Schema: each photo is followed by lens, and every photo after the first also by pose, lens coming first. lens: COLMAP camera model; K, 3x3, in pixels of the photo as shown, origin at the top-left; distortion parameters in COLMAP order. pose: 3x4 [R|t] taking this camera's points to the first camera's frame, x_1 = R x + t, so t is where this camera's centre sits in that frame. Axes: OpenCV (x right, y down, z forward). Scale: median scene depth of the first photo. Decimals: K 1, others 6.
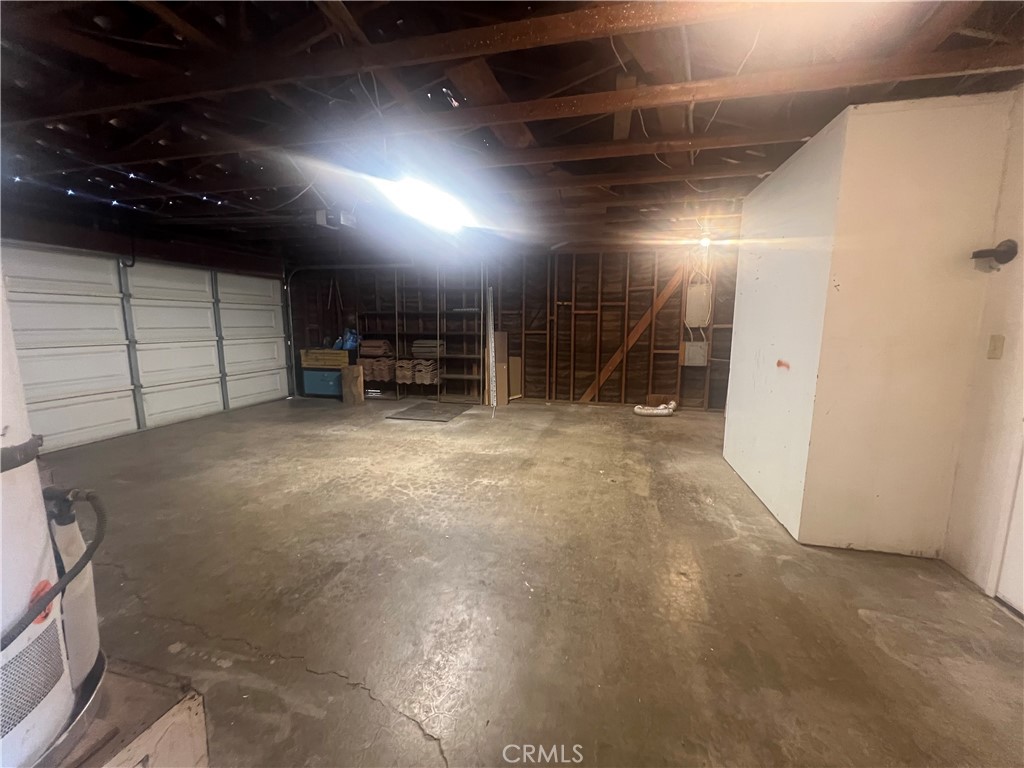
lens RADIAL K [[410.1, 0, 508.7], [0, 410.1, 383.0], [0, 0, 1]] dist [-0.000166, -0.000085]
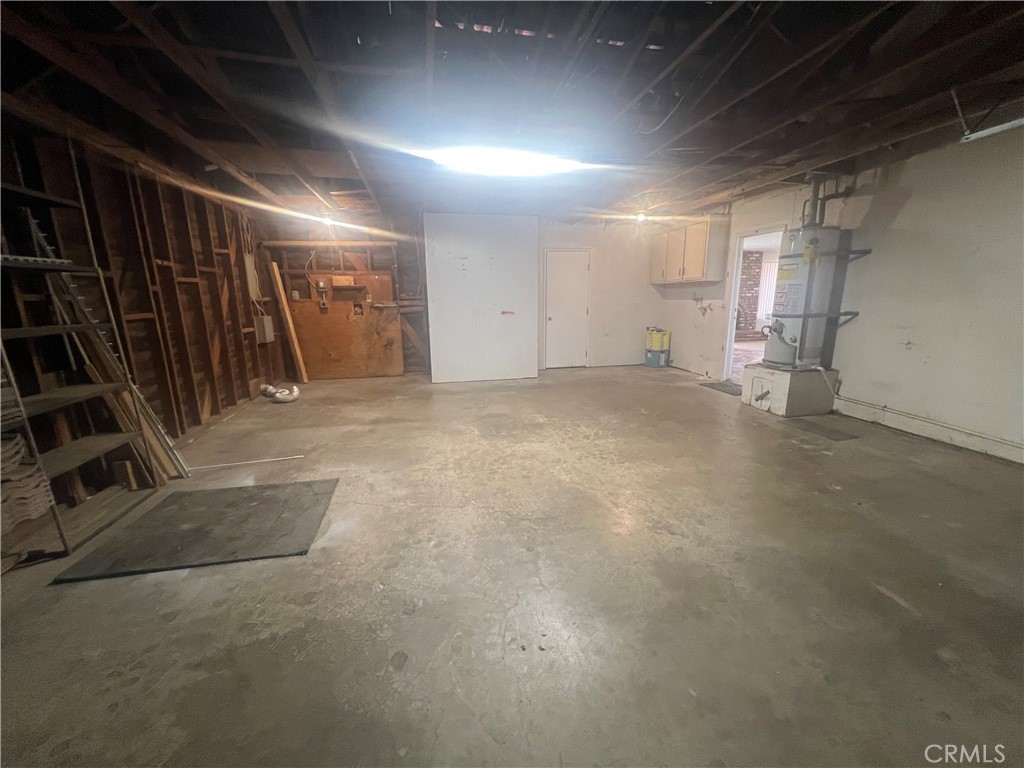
lens RADIAL K [[410.1, 0, 508.7], [0, 410.1, 383.0], [0, 0, 1]] dist [-0.000166, -0.000085]
pose [[-0.422943, -0.192251, 0.885528, -1.028010], [0.138557, 0.952023, 0.272865, -0.213091], [-0.895501, 0.238102, -0.376013, 1.412912]]
